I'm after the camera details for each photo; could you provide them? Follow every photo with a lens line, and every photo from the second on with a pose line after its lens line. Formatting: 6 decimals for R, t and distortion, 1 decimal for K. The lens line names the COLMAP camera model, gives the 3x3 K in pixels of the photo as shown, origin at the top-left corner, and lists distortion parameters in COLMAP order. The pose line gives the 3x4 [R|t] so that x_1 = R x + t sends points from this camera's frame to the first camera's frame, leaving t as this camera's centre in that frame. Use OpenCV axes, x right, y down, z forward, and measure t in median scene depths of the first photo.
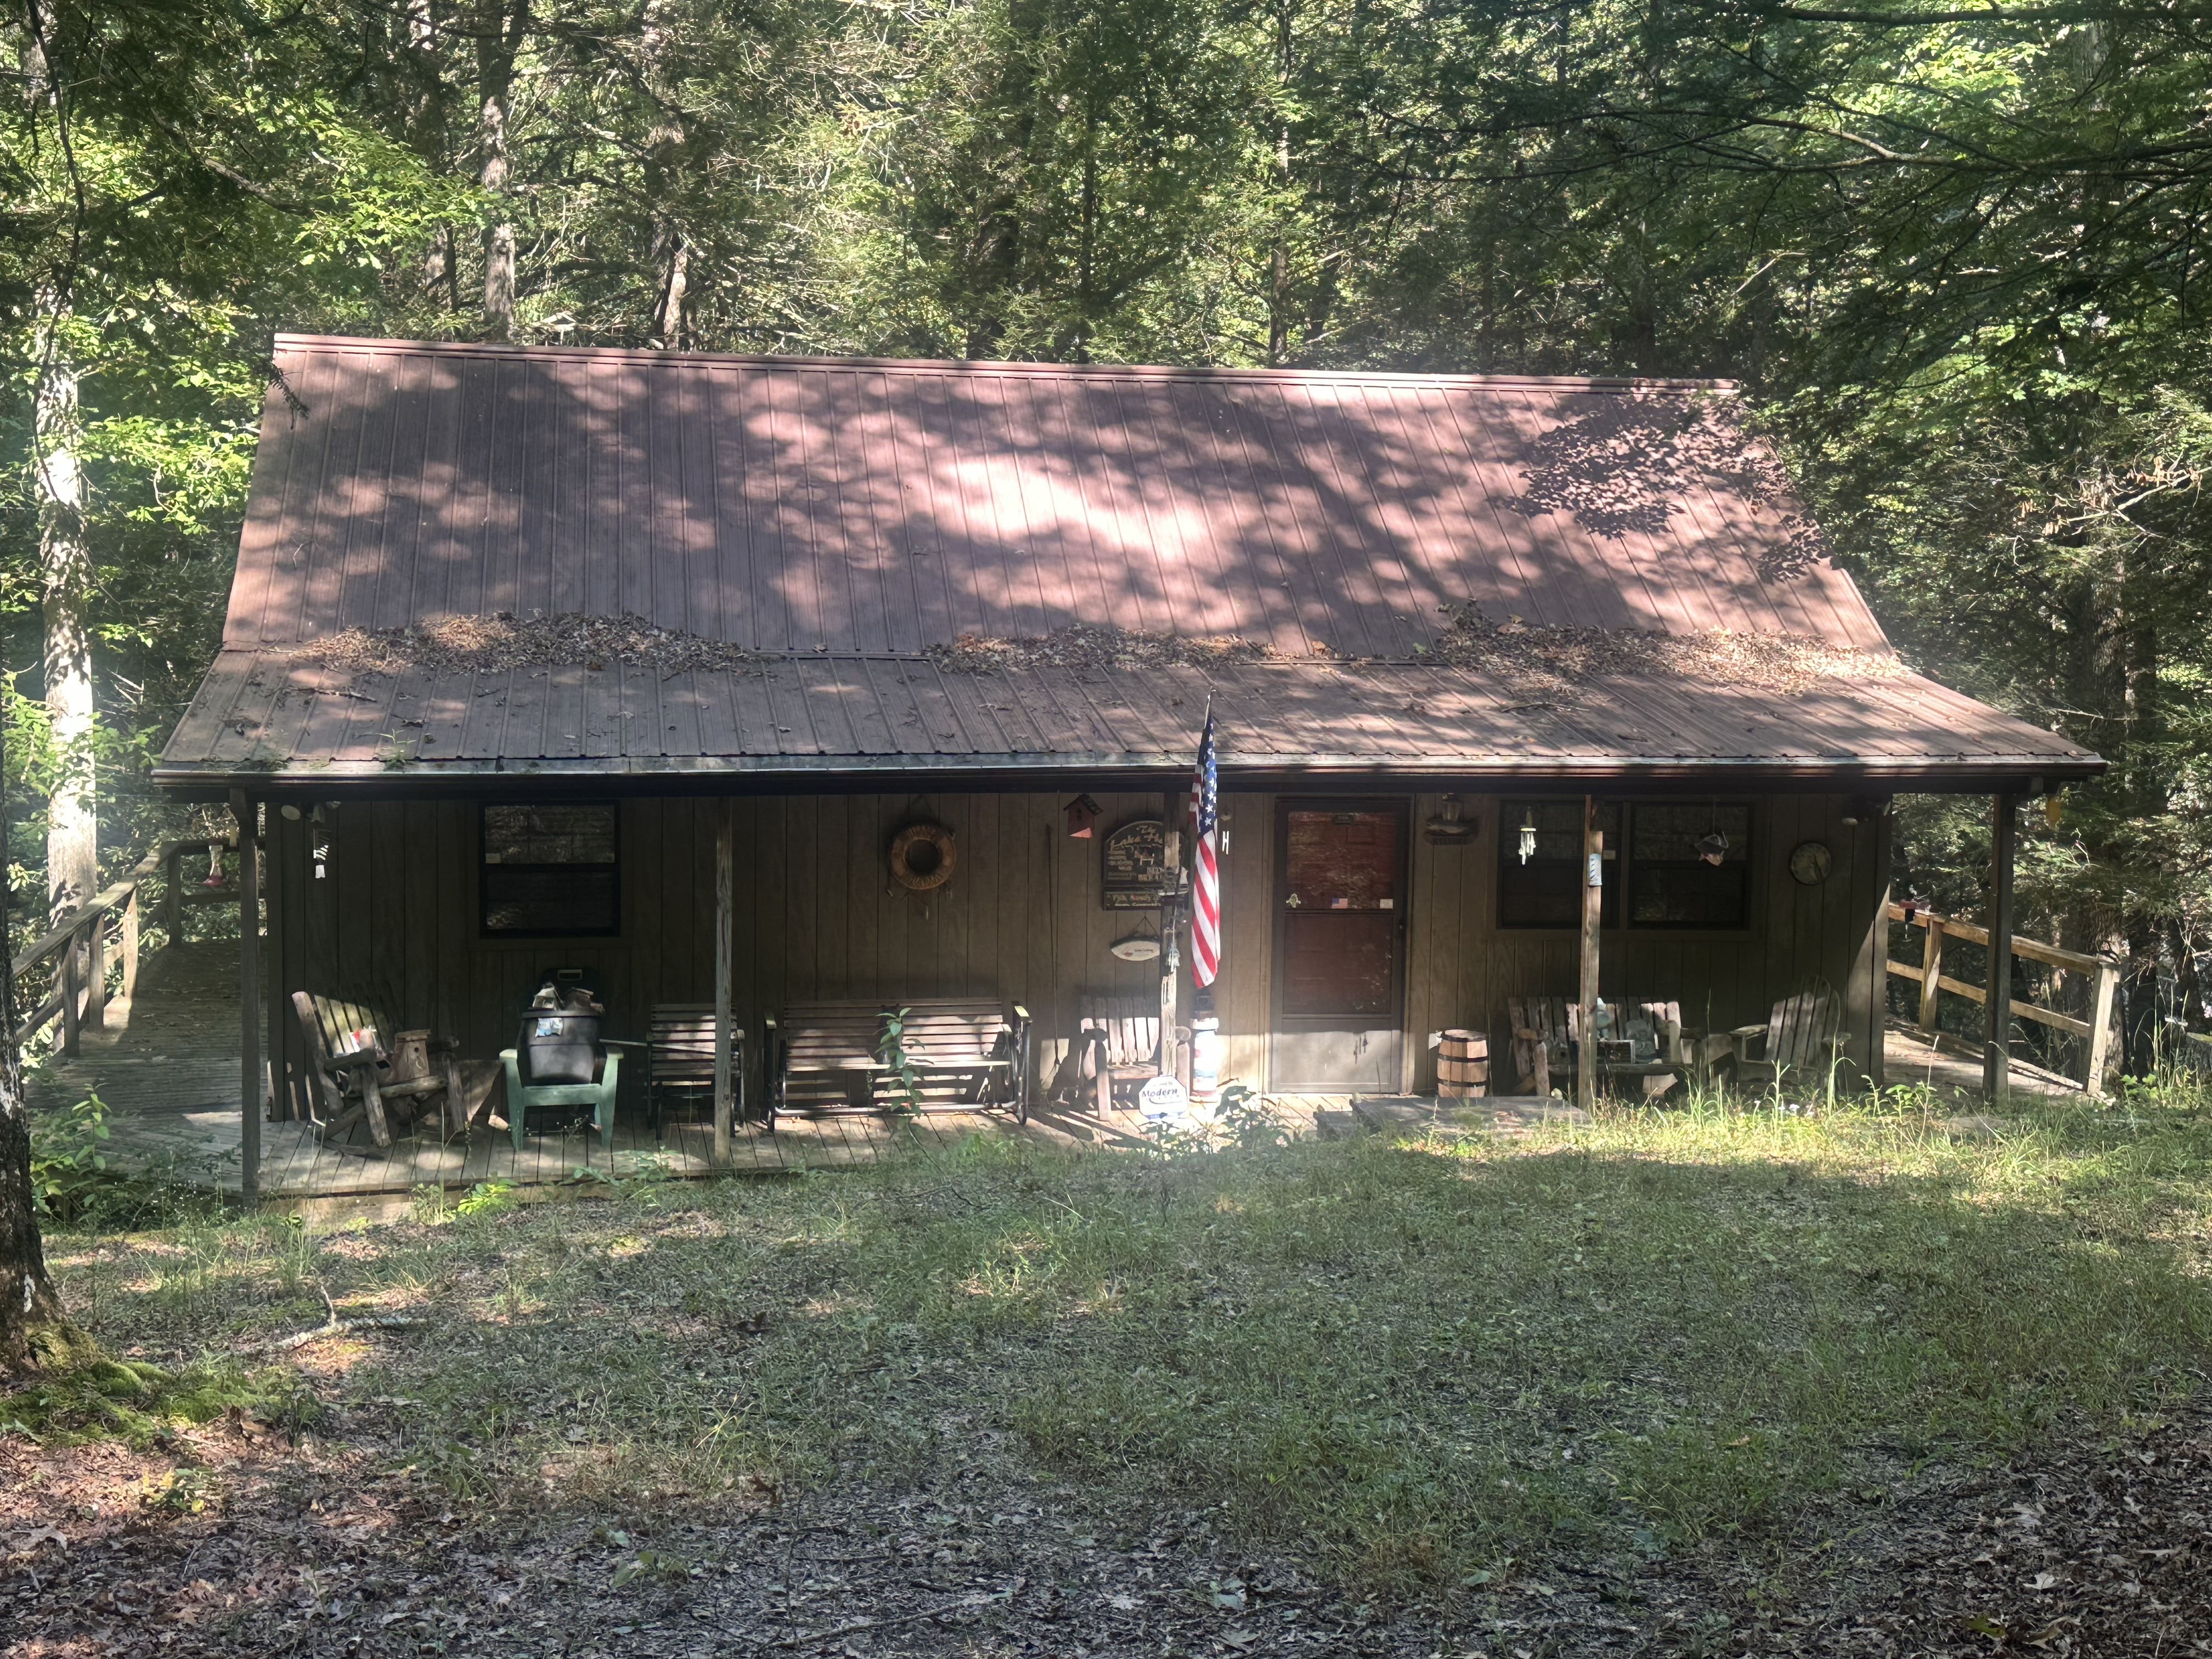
lens RADIAL K [[2918.4, 0, 1106.0], [0, 2918.4, 829.5], [0, 0, 1]] dist [0.146299, 0.001116]
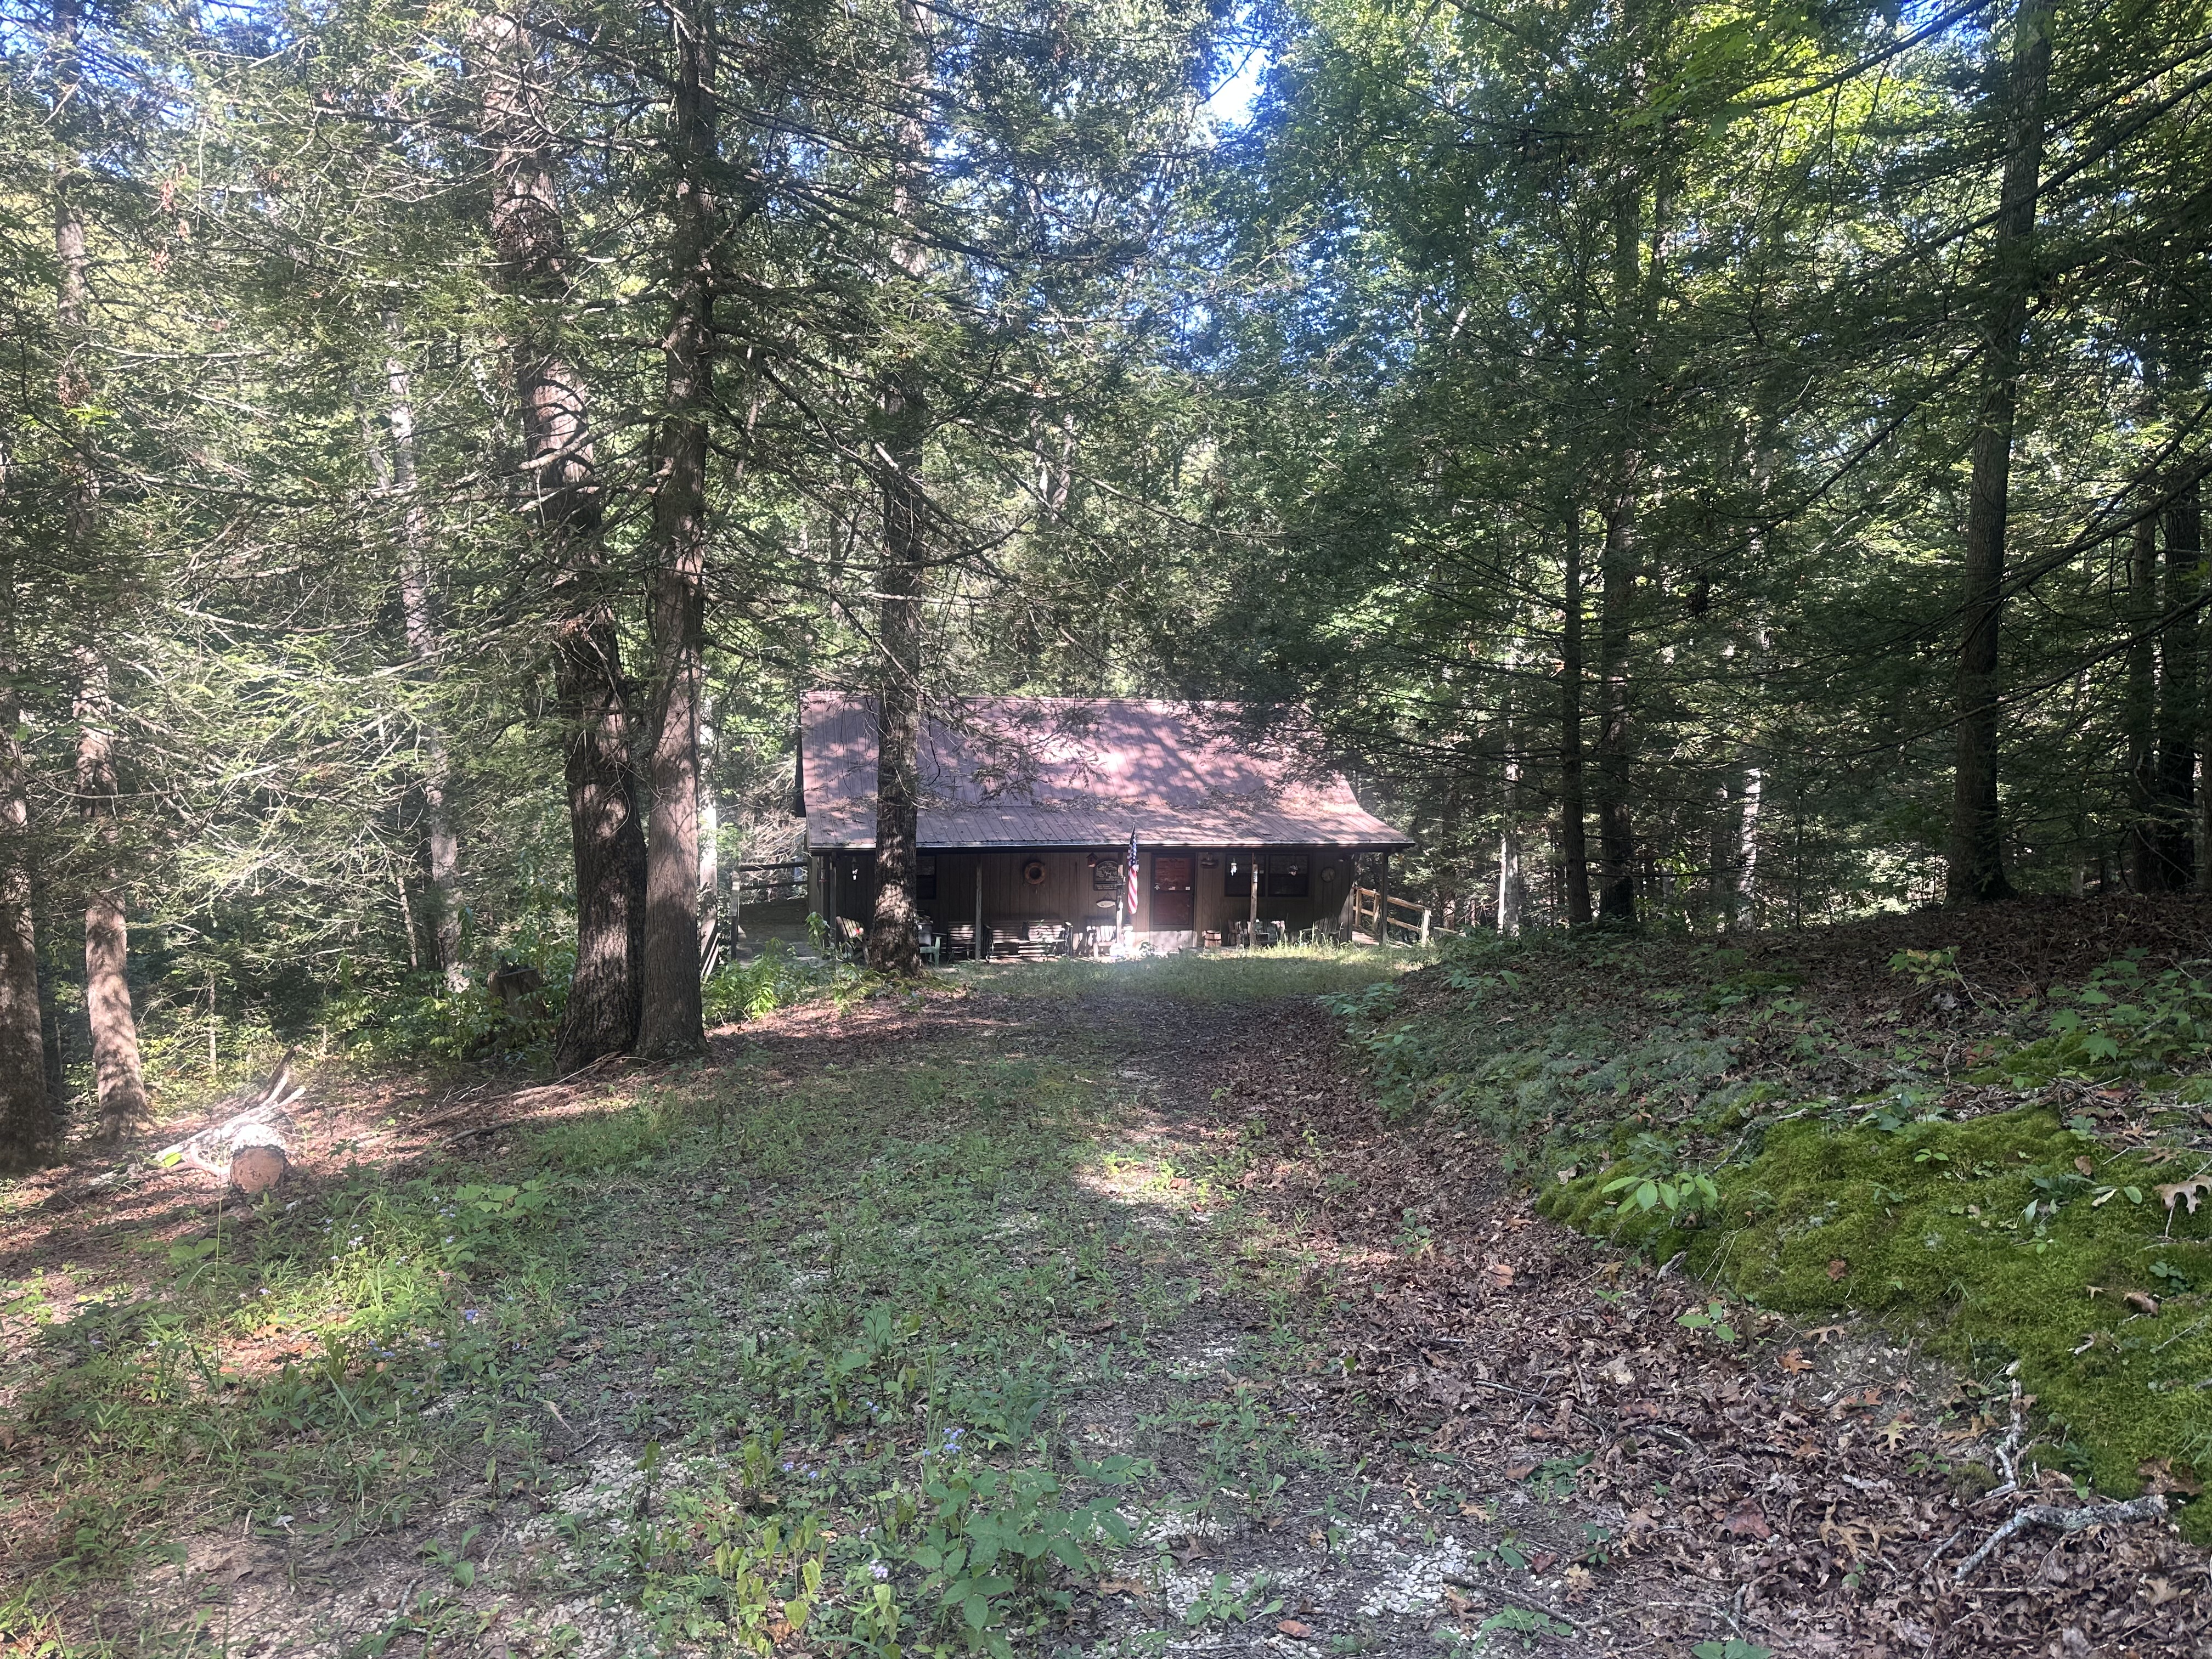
lens RADIAL K [[1515.4, 0, 1106.0], [0, 1515.4, 829.5], [0, 0, 1]] dist [0.090073, -0.124595]
pose [[0.998487, 0.000496, 0.054985, -0.075668], [0.000515, 0.999831, -0.018366, -0.006568], [-0.054985, 0.018366, 0.998318, -0.572191]]
